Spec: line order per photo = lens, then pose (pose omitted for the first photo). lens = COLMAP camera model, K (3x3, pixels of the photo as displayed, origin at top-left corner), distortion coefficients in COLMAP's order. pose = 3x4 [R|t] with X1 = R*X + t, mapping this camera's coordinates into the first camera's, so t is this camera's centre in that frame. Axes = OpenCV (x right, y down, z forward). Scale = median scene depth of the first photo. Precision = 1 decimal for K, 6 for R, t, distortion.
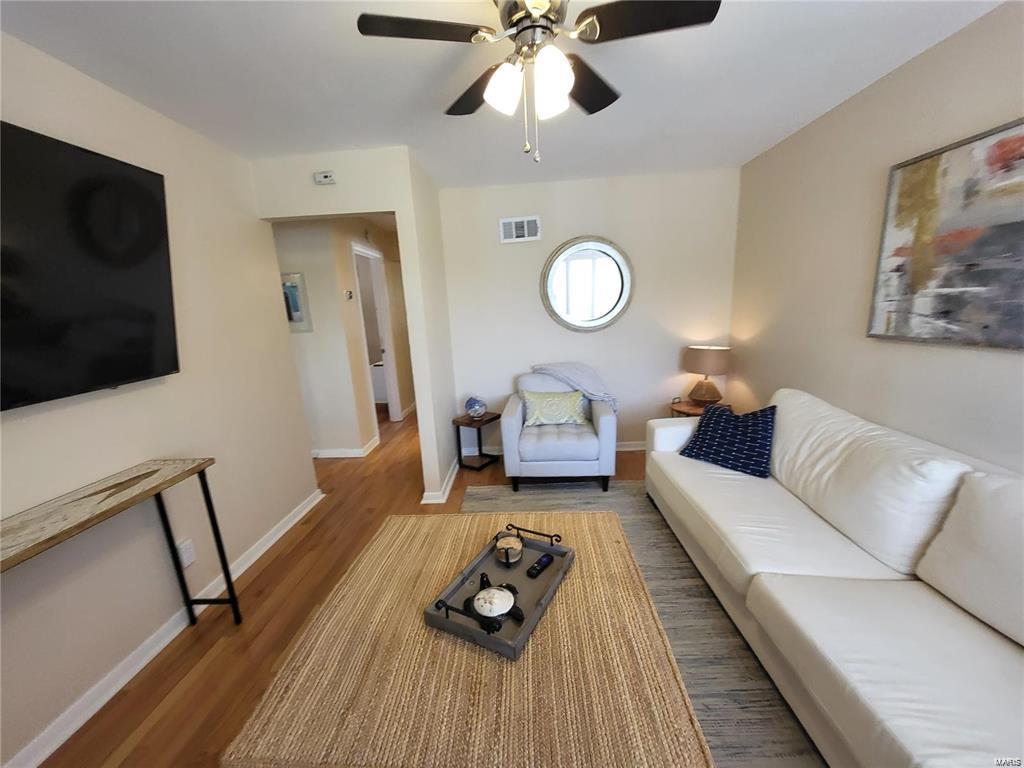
lens RADIAL K [[401.4, 0, 505.5], [0, 401.4, 389.7], [0, 0, 1]] dist [0.000342, -0.002043]
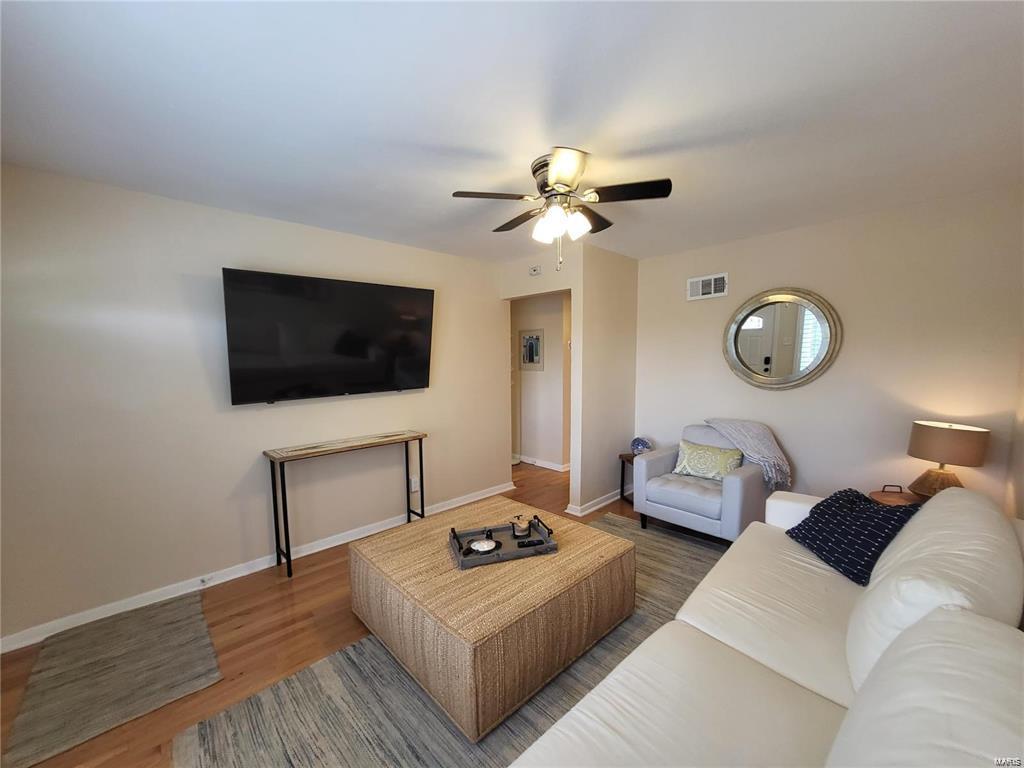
lens RADIAL K [[401.4, 0, 512.3], [0, 401.4, 381.3], [0, 0, 1]] dist [0.000342, -0.002043]
pose [[0.729092, 0.078408, -0.679909, 0.765181], [-0.161923, 0.984975, -0.060048, -0.022256], [0.664985, 0.153873, 0.730834, -0.128958]]
